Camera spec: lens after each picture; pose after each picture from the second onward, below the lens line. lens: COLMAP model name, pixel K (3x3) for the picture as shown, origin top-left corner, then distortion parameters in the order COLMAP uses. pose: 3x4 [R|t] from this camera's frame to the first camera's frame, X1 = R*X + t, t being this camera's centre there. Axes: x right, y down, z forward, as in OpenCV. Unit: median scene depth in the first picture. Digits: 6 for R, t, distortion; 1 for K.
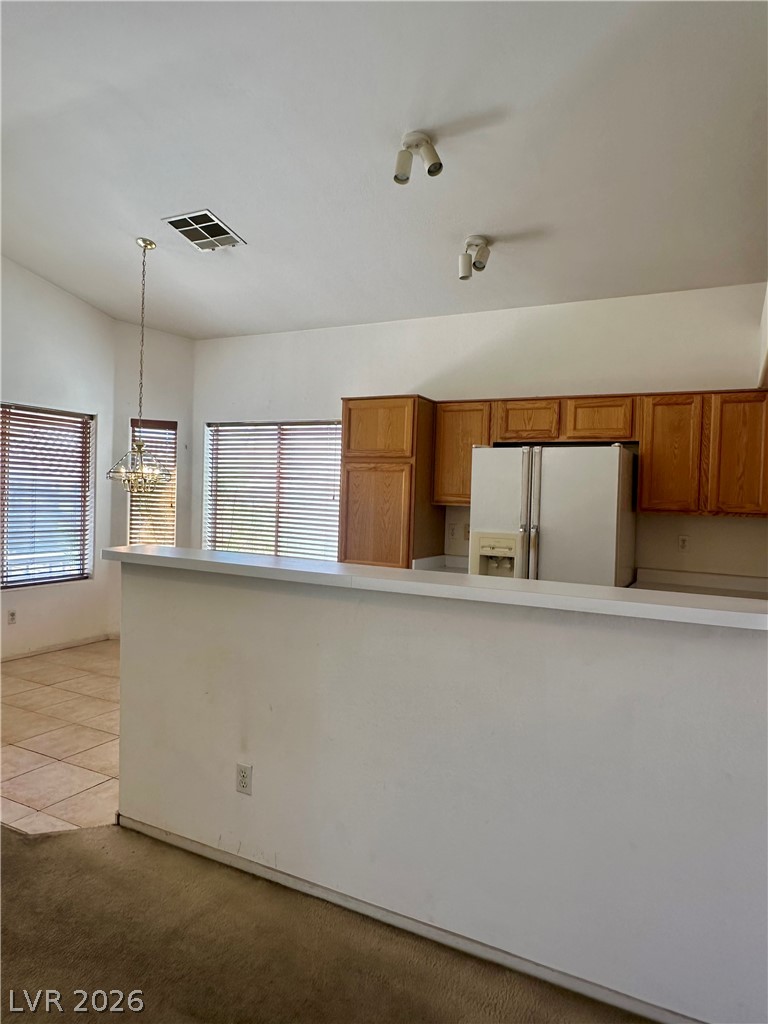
lens RADIAL K [[683.3, 0, 380.4], [0, 683.3, 504.9], [0, 0, 1]] dist [-0.002925, 0.004943]
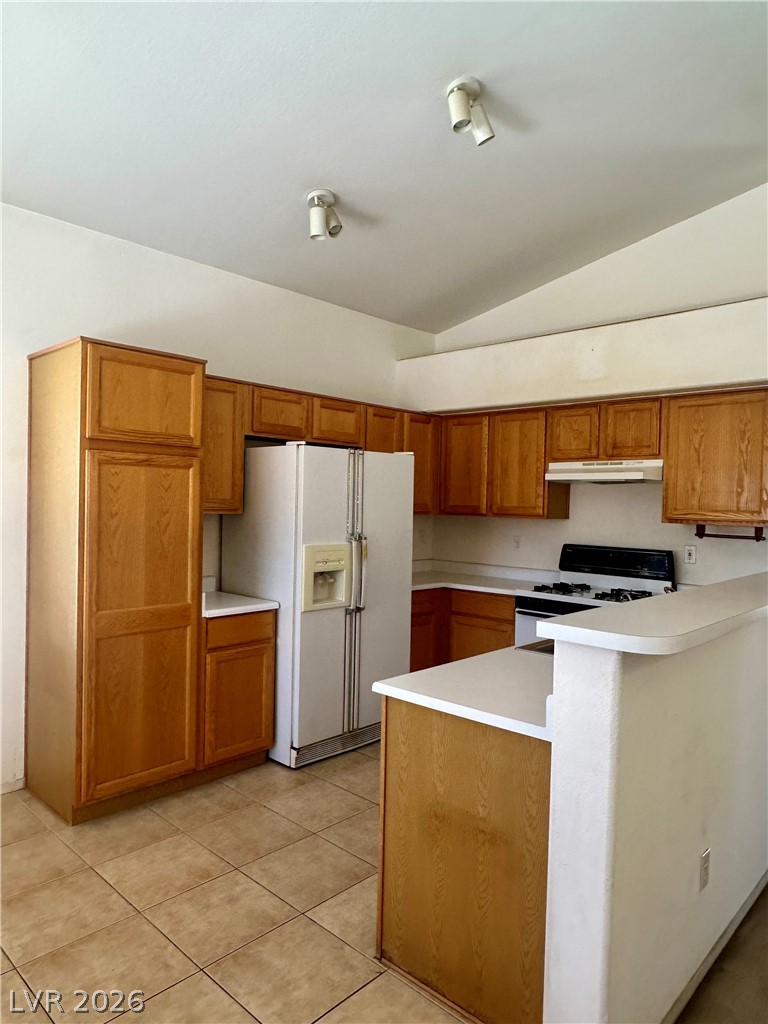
lens RADIAL K [[683.3, 0, 383.4], [0, 683.3, 517.5], [0, 0, 1]] dist [-0.002925, 0.004943]
pose [[0.268228, -0.046137, 0.962250, -0.402756], [0.002587, 0.998883, 0.047173, -0.021477], [-0.963352, -0.010164, 0.268048, 0.432361]]
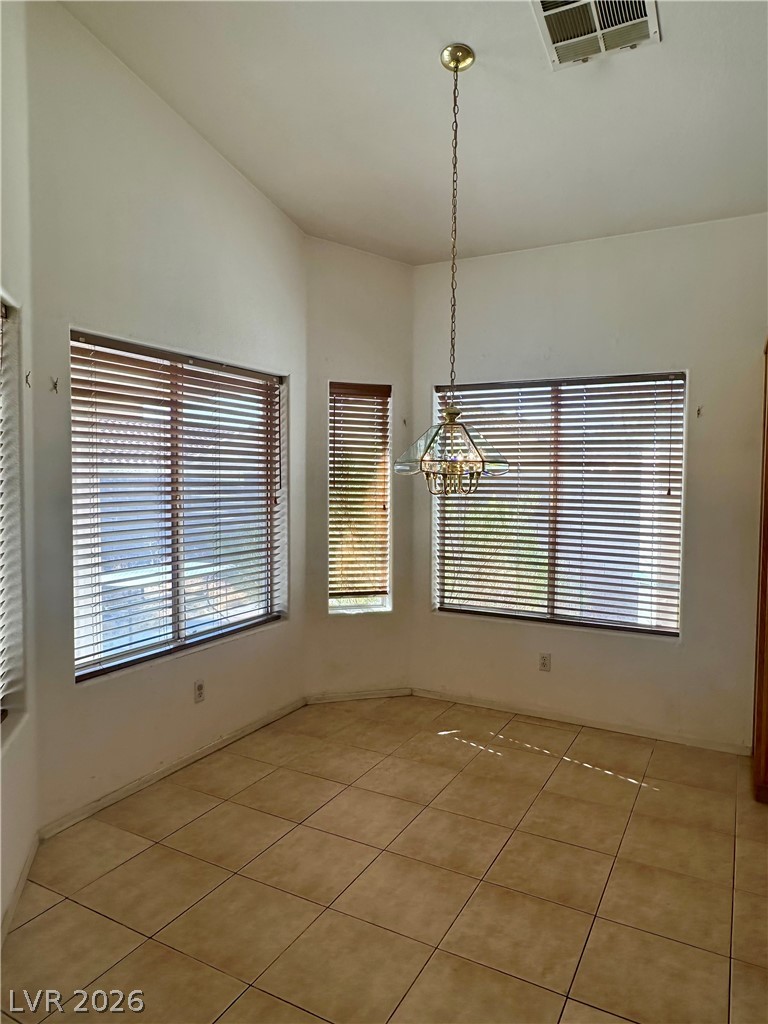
lens RADIAL K [[683.3, 0, 385.6], [0, 683.3, 508.7], [0, 0, 1]] dist [-0.002925, 0.004943]
pose [[0.999678, -0.022852, -0.011048, -0.332005], [0.023157, 0.999331, 0.028315, -0.019520], [0.010394, -0.028561, 0.999538, 0.345324]]
